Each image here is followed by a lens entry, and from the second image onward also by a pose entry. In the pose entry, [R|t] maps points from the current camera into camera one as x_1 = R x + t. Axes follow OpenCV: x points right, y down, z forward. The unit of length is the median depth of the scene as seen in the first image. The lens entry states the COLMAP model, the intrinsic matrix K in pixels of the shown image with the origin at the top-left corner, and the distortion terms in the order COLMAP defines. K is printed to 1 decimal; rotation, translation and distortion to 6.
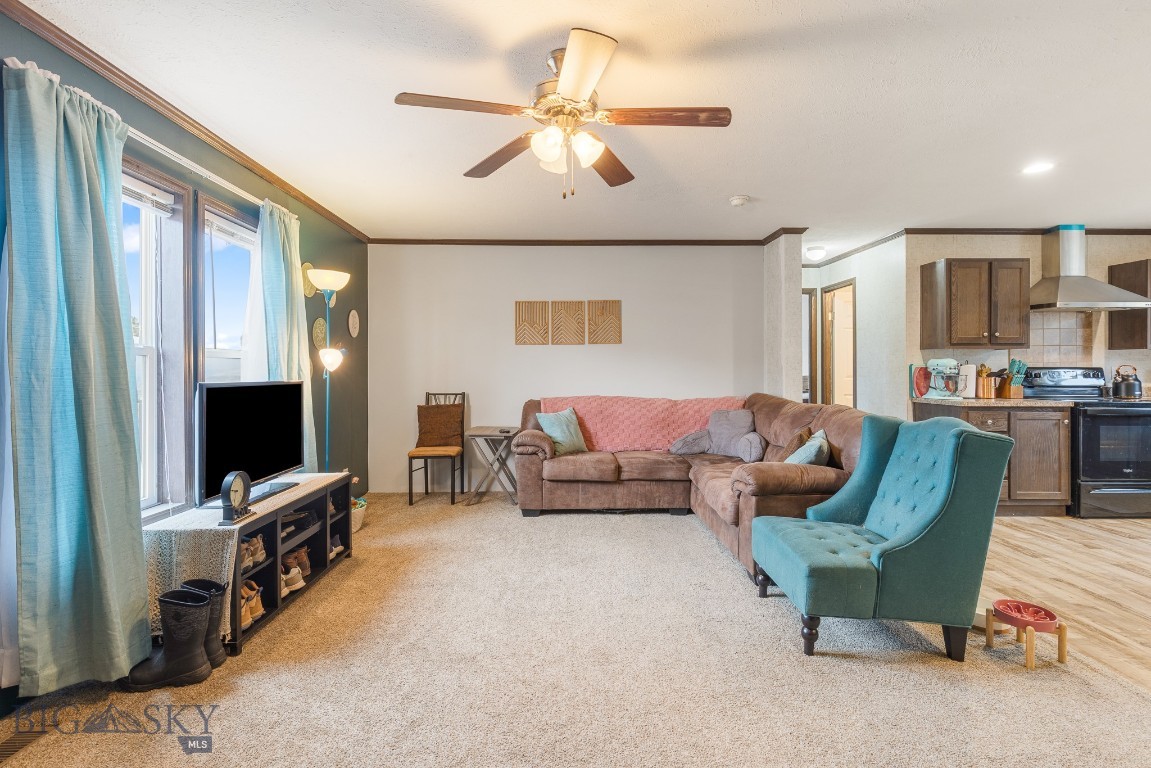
lens RADIAL K [[524.7, 0, 572.1], [0, 524.7, 371.9], [0, 0, 1]] dist [0.003800, 0.002041]
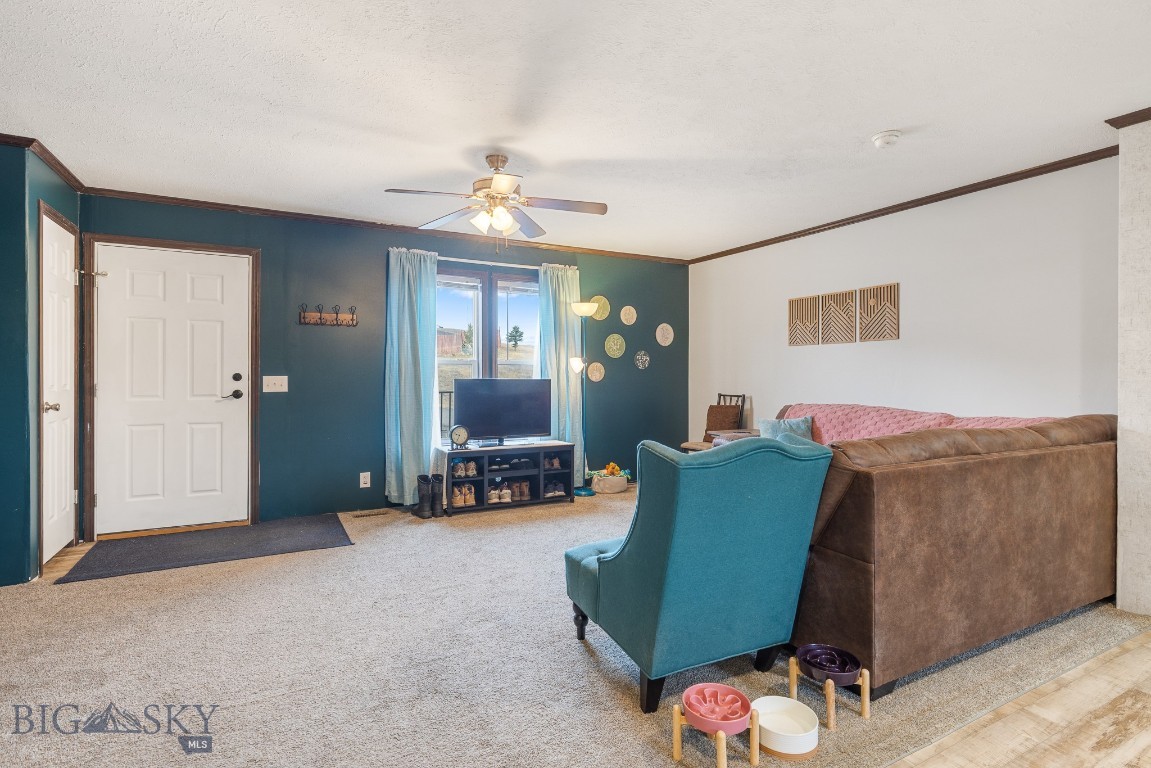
lens RADIAL K [[573.5, 0, 577.4], [0, 573.5, 374.4], [0, 0, 1]] dist [-0.005336, -0.000419]
pose [[0.448357, 0.003502, -0.893848, 3.250981], [-0.008914, 0.999960, -0.000554, 0.013531], [0.893810, 0.008216, 0.448370, 1.041171]]
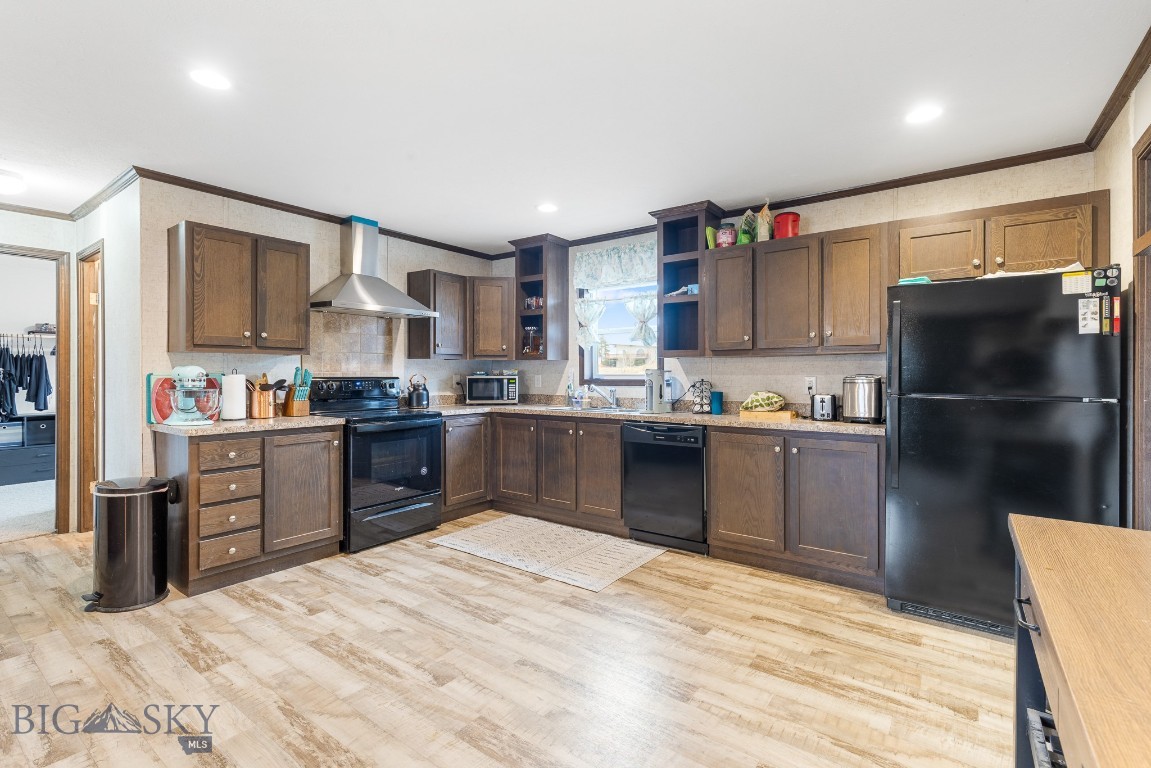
lens RADIAL K [[524.7, 0, 586.0], [0, 524.7, 376.5], [0, 0, 1]] dist [0.003800, 0.002041]
pose [[0.606313, -0.006006, 0.795203, 0.461541], [0.007958, 0.999967, 0.001485, -0.008120], [-0.795186, 0.005428, 0.606341, 0.158659]]
